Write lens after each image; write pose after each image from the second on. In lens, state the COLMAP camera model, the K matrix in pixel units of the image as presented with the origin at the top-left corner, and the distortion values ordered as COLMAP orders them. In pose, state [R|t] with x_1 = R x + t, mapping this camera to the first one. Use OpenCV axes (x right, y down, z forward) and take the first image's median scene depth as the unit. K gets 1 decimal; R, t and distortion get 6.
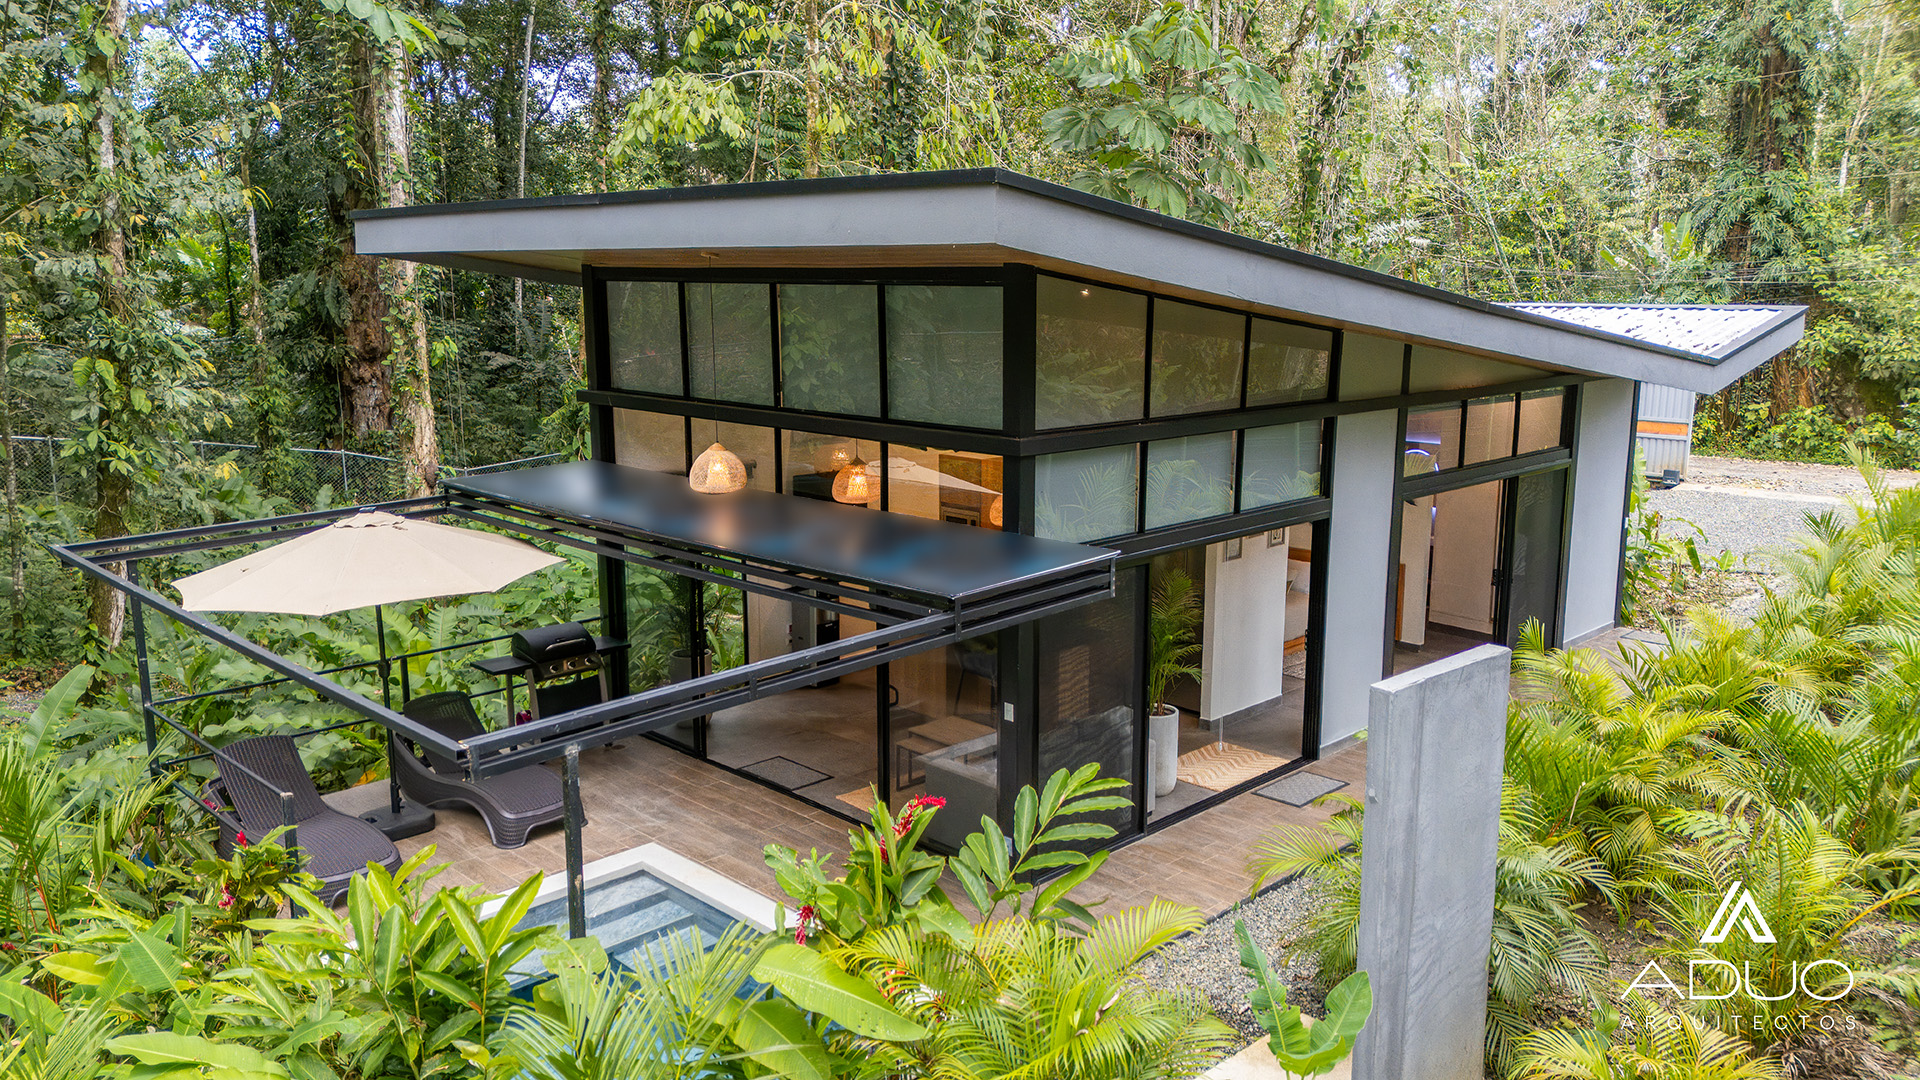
lens RADIAL K [[1387.6, 0, 960.0], [0, 1387.6, 540.0], [0, 0, 1]] dist [0.047106, -0.067644]
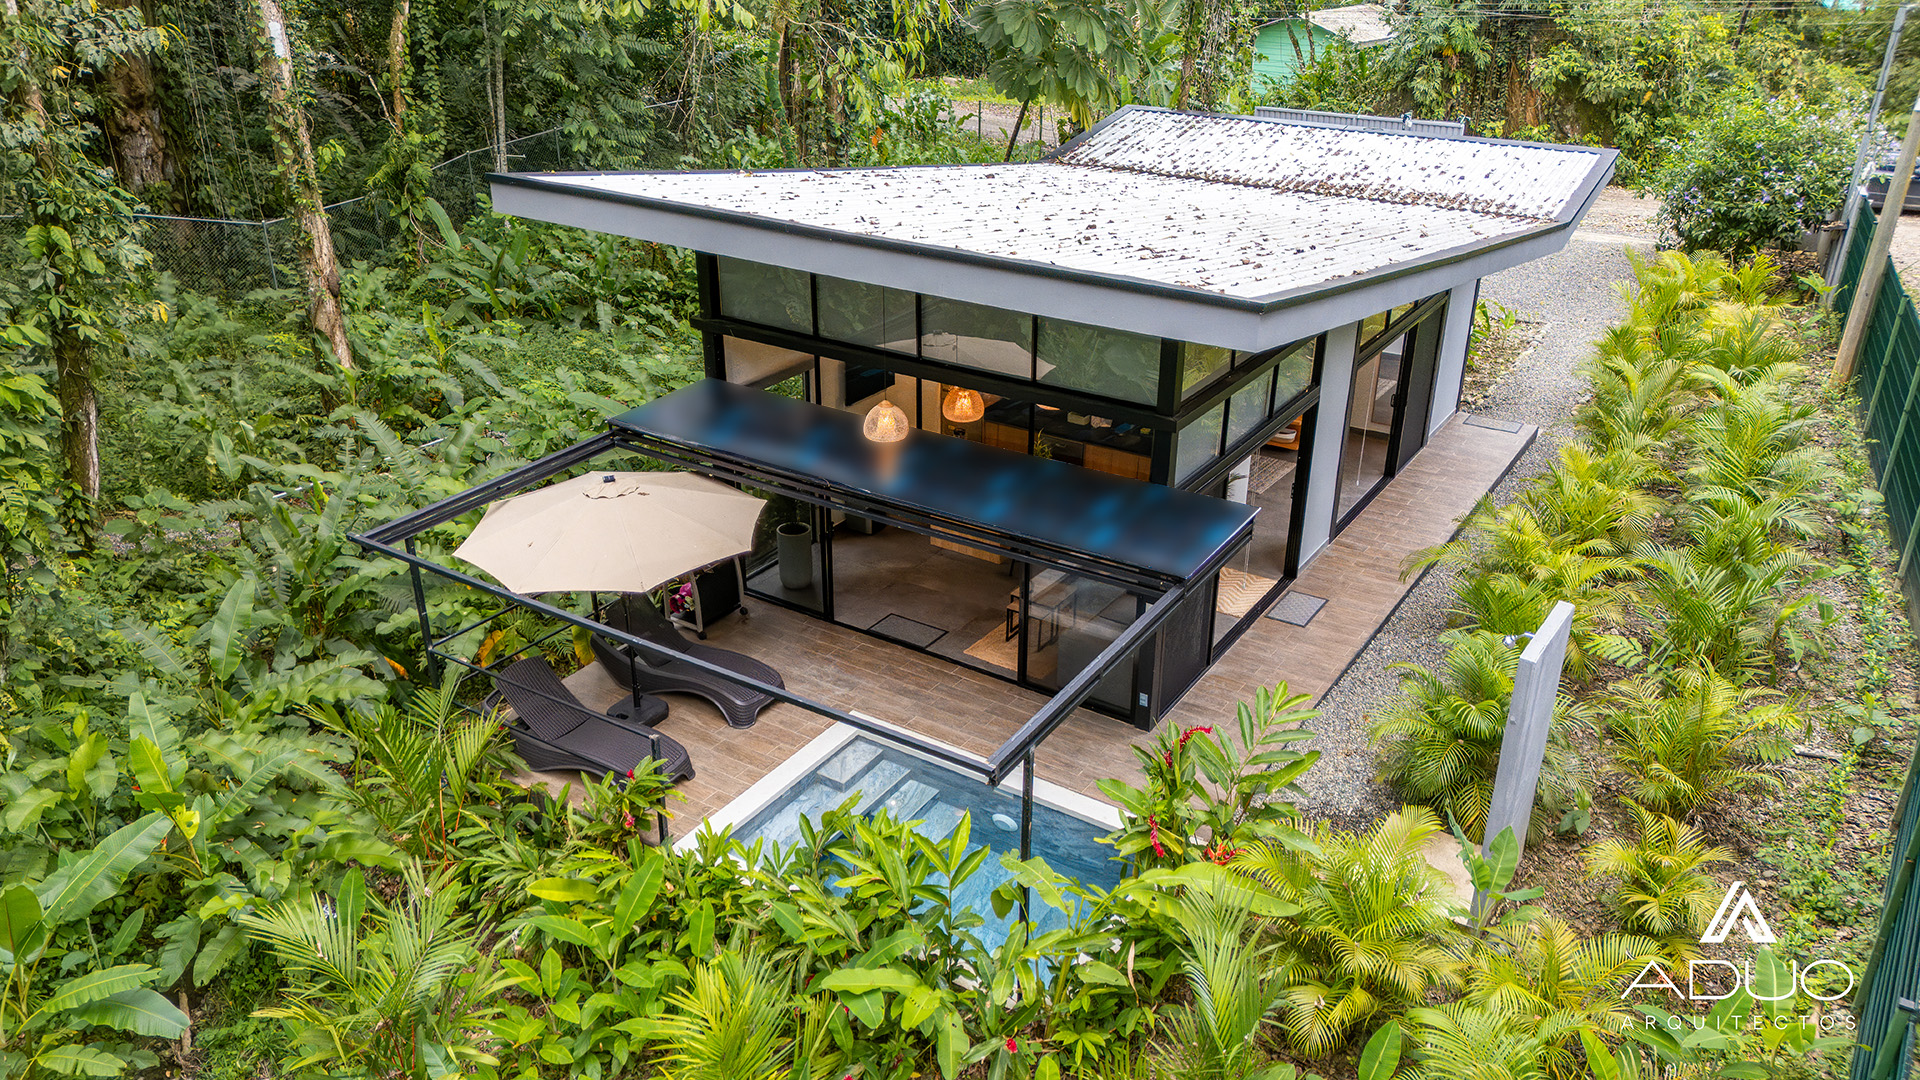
lens RADIAL K [[1381.7, 0, 960.0], [0, 1381.7, 540.0], [0, 0, 1]] dist [-0.000745, -0.000552]
pose [[0.978442, -0.080578, 0.190155, -0.169735], [0.031425, 0.968112, 0.248539, -0.119934], [-0.204118, -0.237206, 0.949773, -0.089090]]
